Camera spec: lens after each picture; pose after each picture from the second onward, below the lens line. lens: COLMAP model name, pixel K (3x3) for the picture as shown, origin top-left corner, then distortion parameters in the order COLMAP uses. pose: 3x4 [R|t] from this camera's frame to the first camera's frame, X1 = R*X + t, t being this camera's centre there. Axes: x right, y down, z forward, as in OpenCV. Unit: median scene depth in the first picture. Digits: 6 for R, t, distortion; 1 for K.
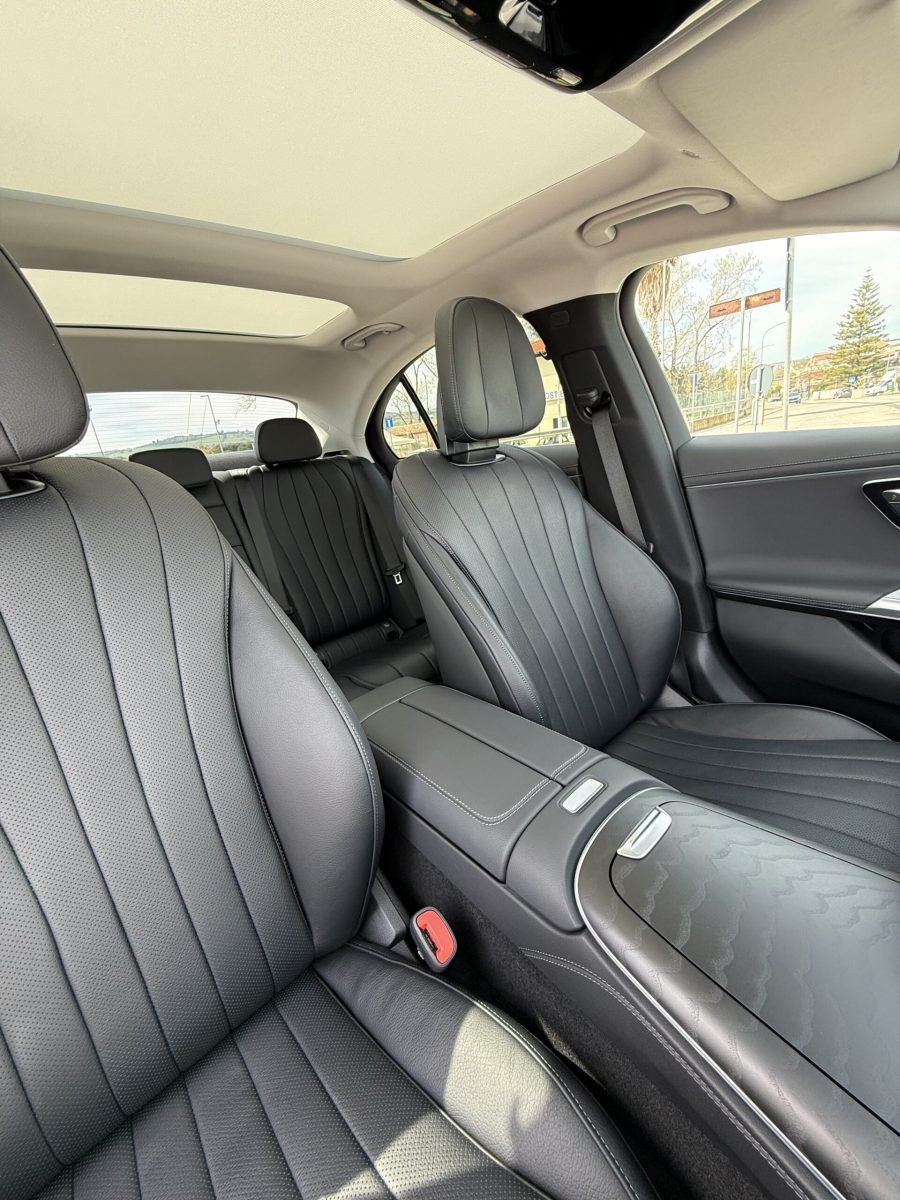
lens RADIAL K [[483.8, 0, 447.8], [0, 483.8, 602.1], [0, 0, 1]] dist [-0.001563, -0.000807]
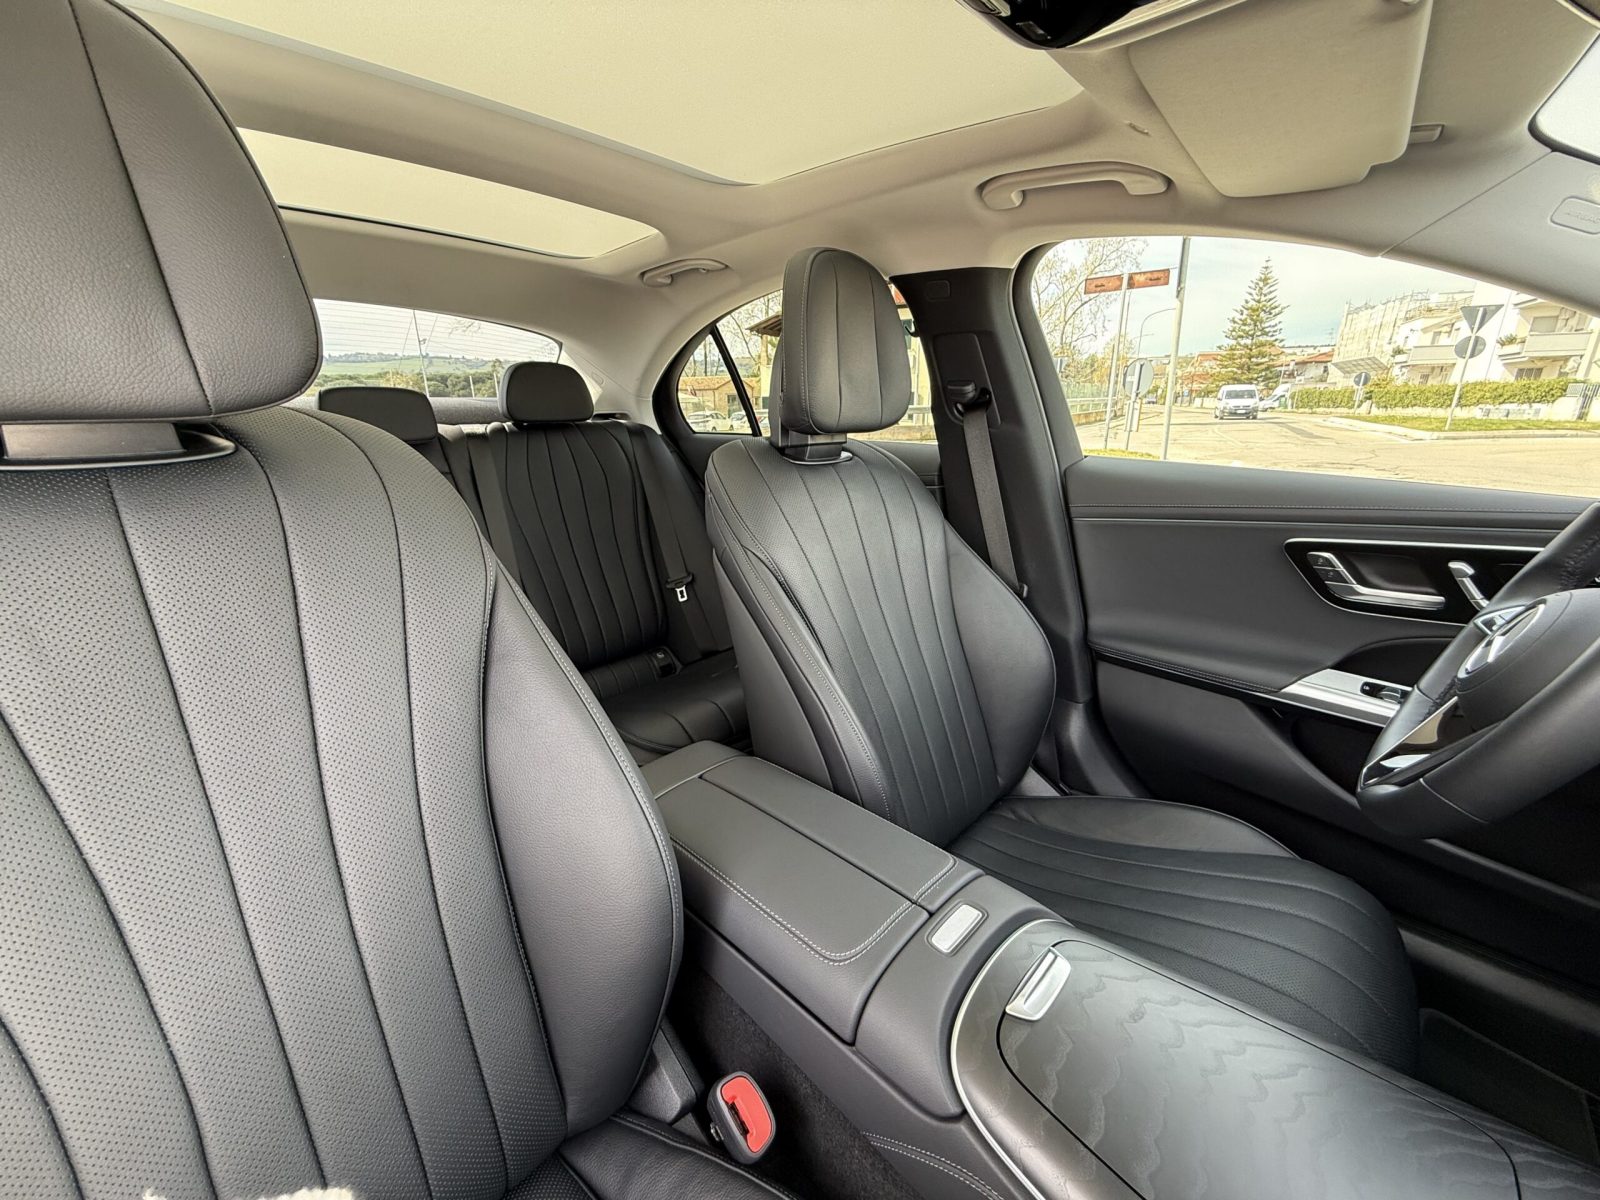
lens RADIAL K [[645.0, 0, 792.6], [0, 645.0, 605.4], [0, 0, 1]] dist [-0.001563, -0.000807]
pose [[0.990929, 0.084981, 0.104101, -0.095200], [-0.082435, 0.996188, -0.028532, -0.043368], [-0.106129, 0.019692, 0.994157, 0.002337]]
